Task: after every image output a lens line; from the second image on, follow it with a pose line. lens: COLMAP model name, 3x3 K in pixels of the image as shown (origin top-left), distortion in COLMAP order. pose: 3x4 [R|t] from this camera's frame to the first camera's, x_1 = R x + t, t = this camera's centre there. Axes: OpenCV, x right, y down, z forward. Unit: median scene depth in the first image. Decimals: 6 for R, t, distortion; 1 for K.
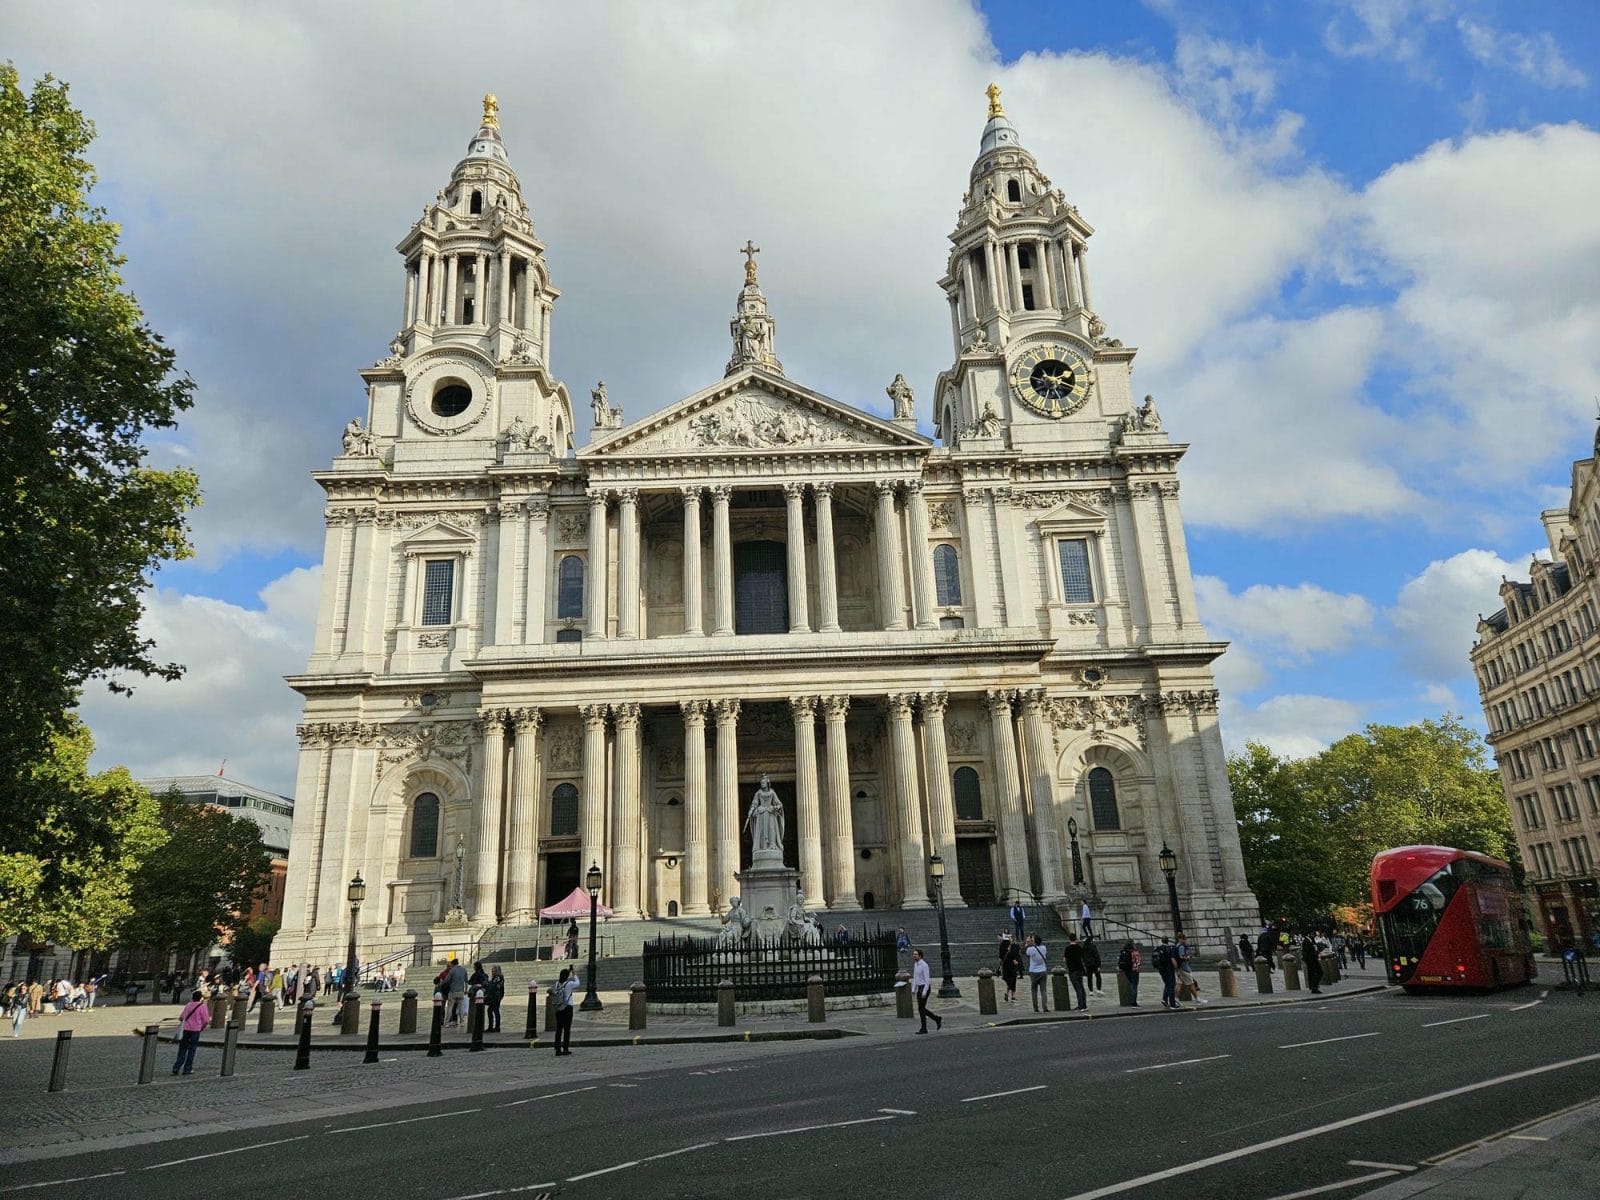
lens RADIAL K [[1088.7, 0, 767.5], [0, 1088.7, 578.5], [0, 0, 1]] dist [0.115120, -0.095038]
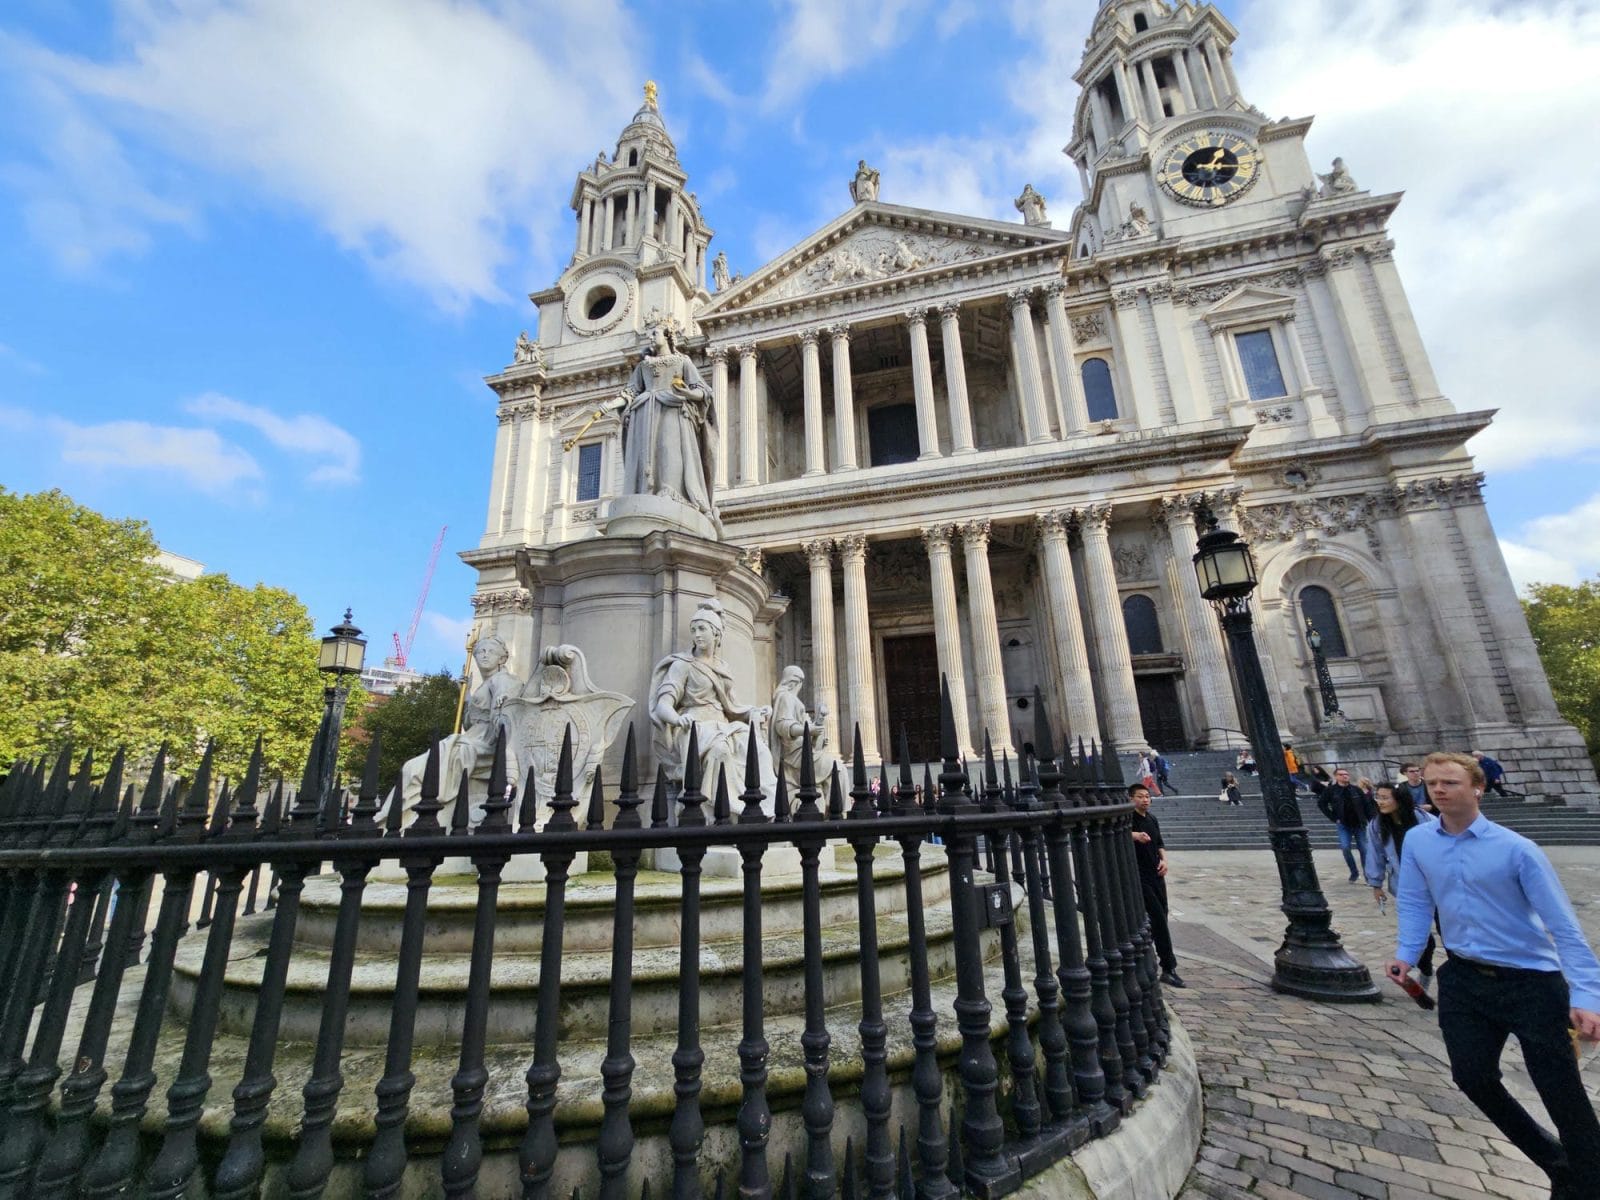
lens RADIAL K [[663.8, 0, 800.0], [0, 663.8, 600.0], [0, 0, 1]] dist [0.000486, -0.000167]
pose [[0.970322, -0.065165, -0.232871, 0.043906], [0.073171, 0.996983, 0.025897, 0.136853], [0.230481, -0.042168, 0.972163, 0.417355]]
